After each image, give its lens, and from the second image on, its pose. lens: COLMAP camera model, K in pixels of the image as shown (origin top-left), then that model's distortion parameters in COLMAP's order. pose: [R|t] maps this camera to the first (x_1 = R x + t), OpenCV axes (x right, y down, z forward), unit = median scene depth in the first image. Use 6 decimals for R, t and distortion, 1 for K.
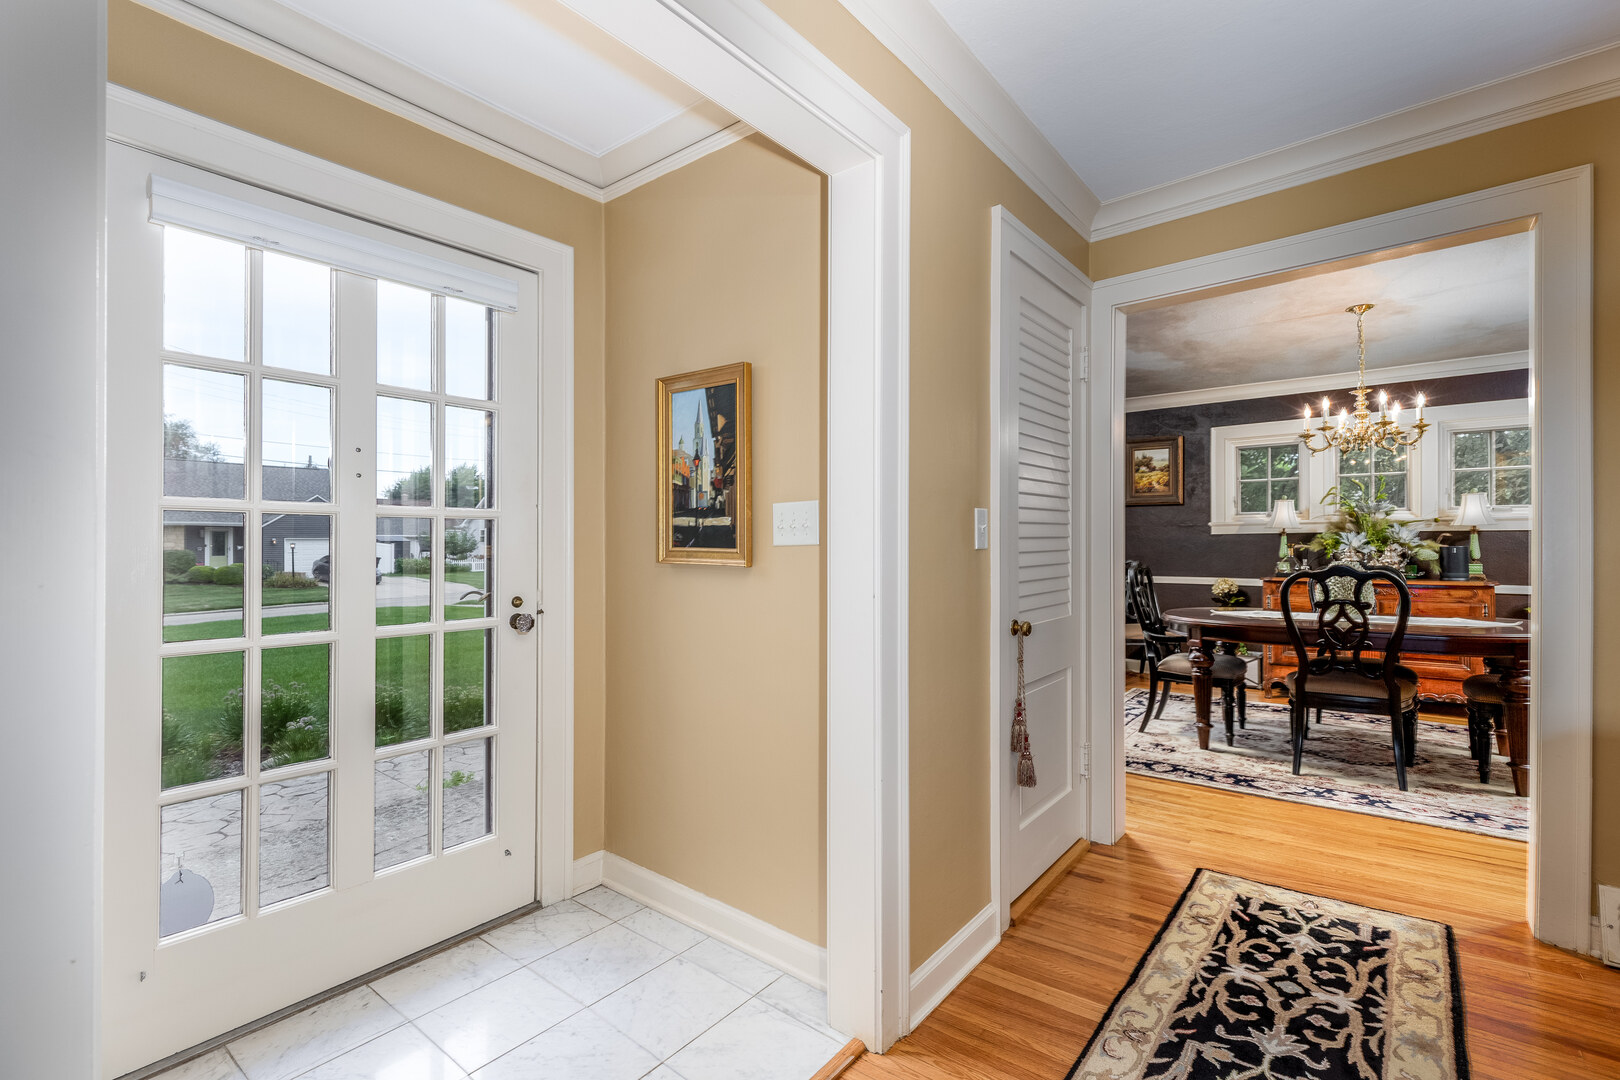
lens RADIAL K [[718.5, 0, 813.2], [0, 718.5, 541.3], [0, 0, 1]] dist [0.004540, -0.000001]
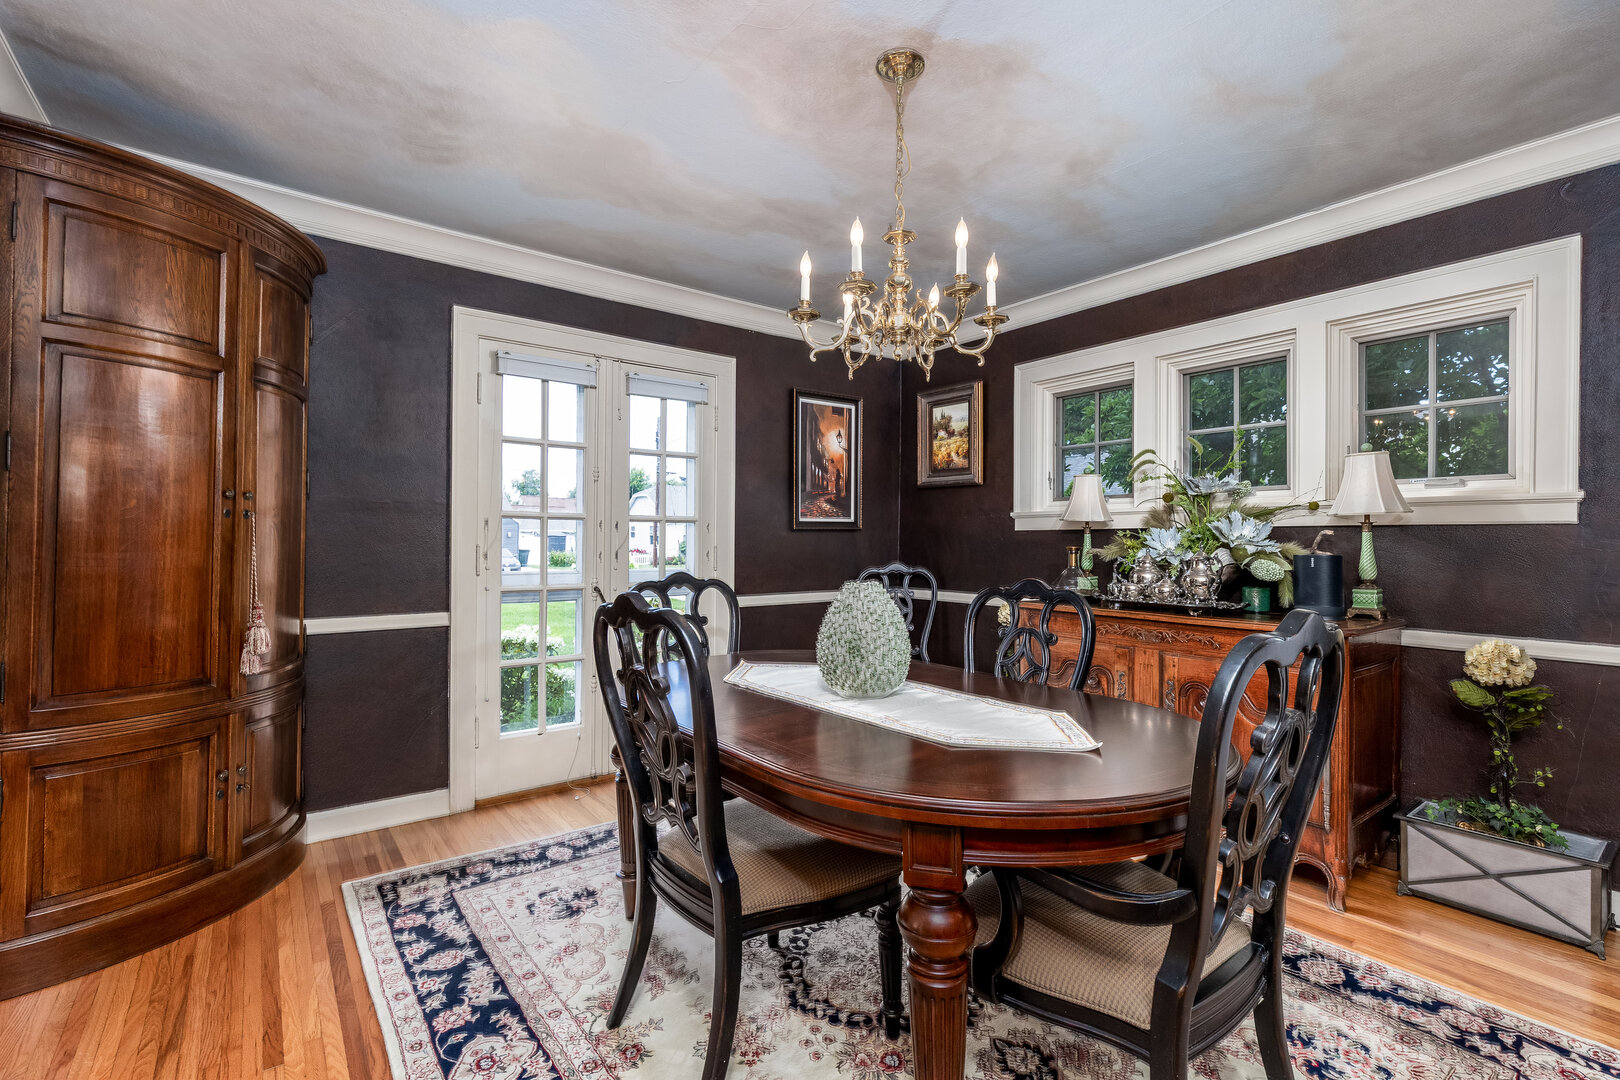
lens RADIAL K [[718.5, 0, 809.7], [0, 718.5, 537.2], [0, 0, 1]] dist [0.004540, -0.000001]
pose [[0.971884, 0.008056, -0.235323, 0.734952], [-0.008588, 0.999962, -0.001236, -0.001663], [0.235304, 0.003222, 0.971917, 0.455874]]
